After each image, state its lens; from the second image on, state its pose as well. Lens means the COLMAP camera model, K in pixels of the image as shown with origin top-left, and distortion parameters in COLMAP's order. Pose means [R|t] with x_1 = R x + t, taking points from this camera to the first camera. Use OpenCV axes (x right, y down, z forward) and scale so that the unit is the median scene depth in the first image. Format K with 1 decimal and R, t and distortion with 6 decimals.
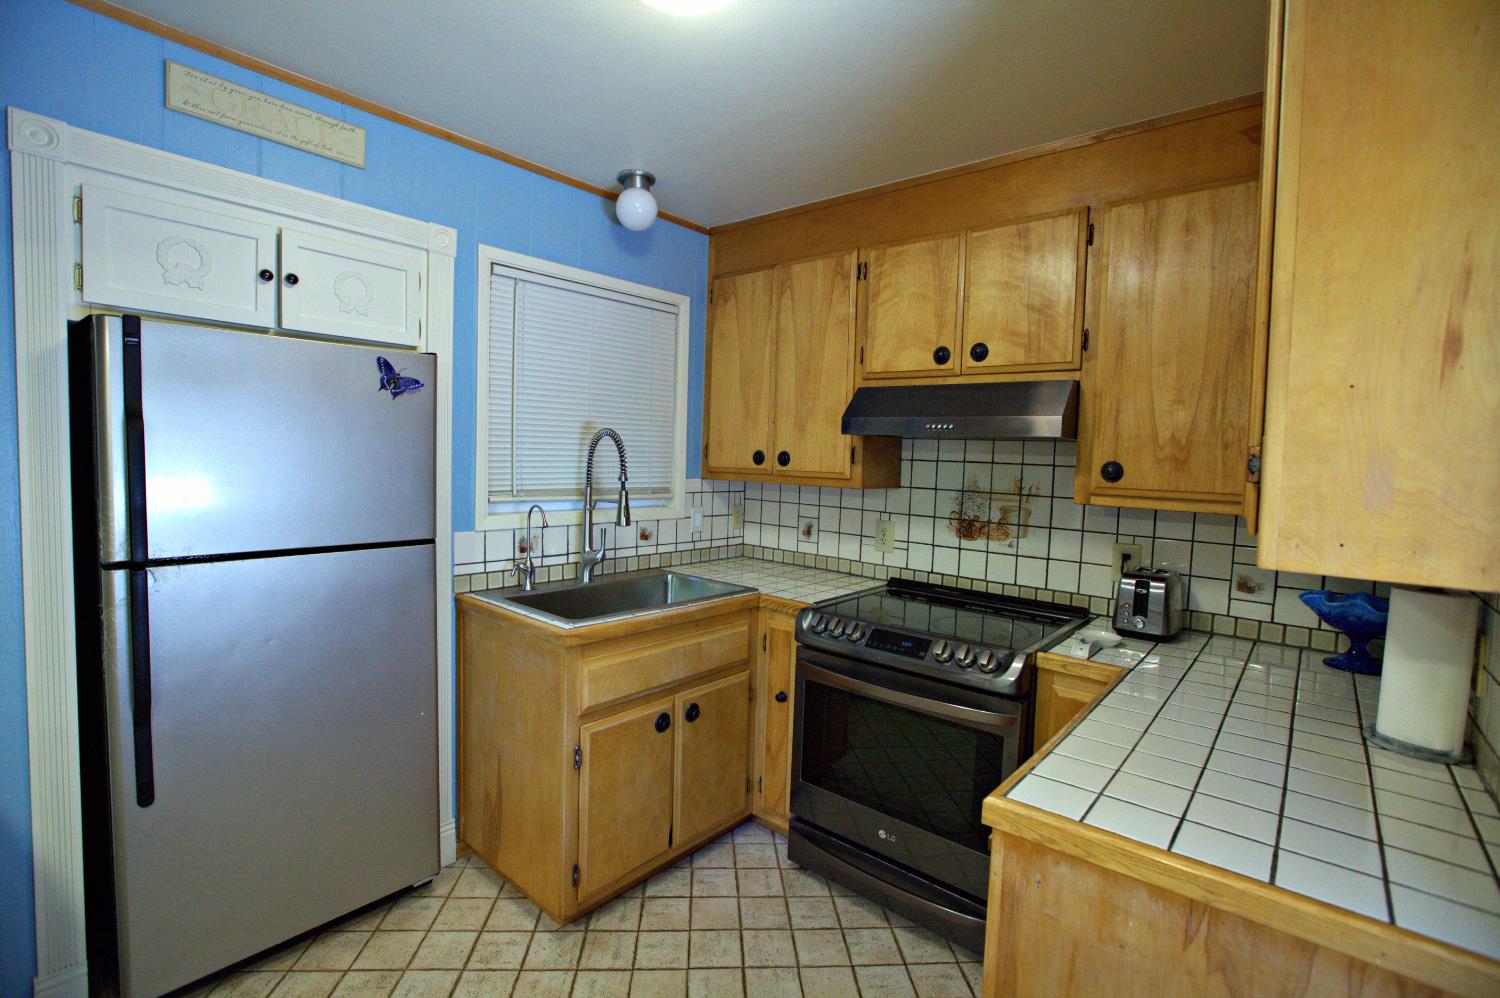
lens RADIAL K [[689.2, 0, 753.2], [0, 689.2, 496.3], [0, 0, 1]] dist [-0.049543, 0.017761]
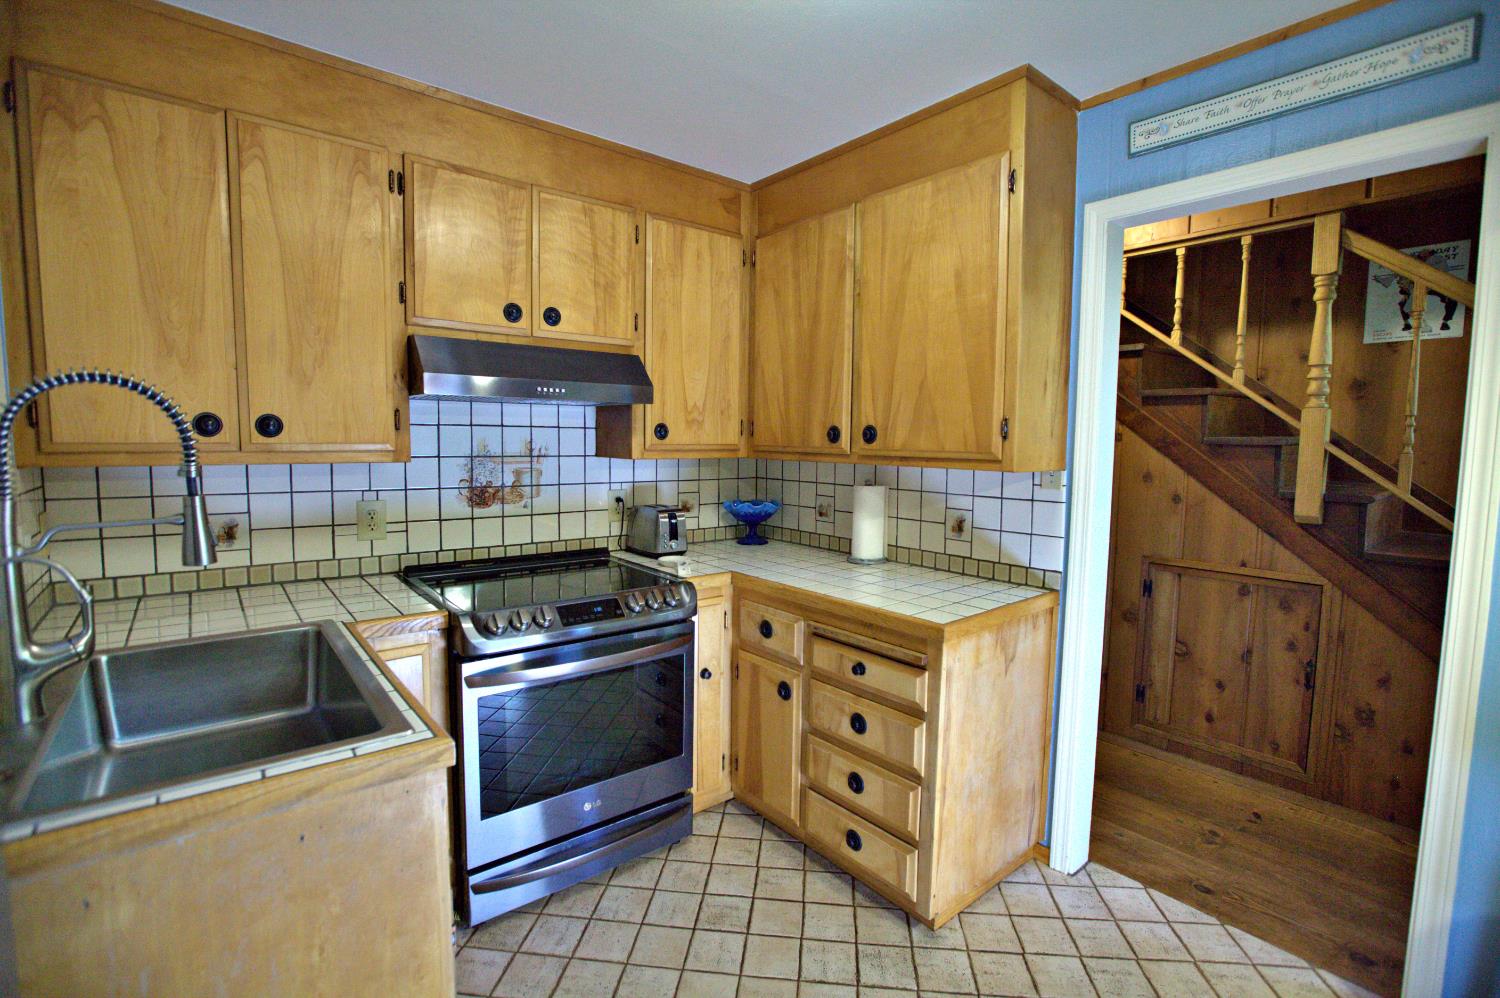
lens RADIAL K [[689.2, 0, 760.1], [0, 689.2, 495.4], [0, 0, 1]] dist [-0.049543, 0.017761]
pose [[0.163765, -0.116820, 0.979558, -0.619877], [0.049120, 0.992698, 0.110175, -0.043638], [-0.985276, 0.030073, 0.168307, 0.520341]]
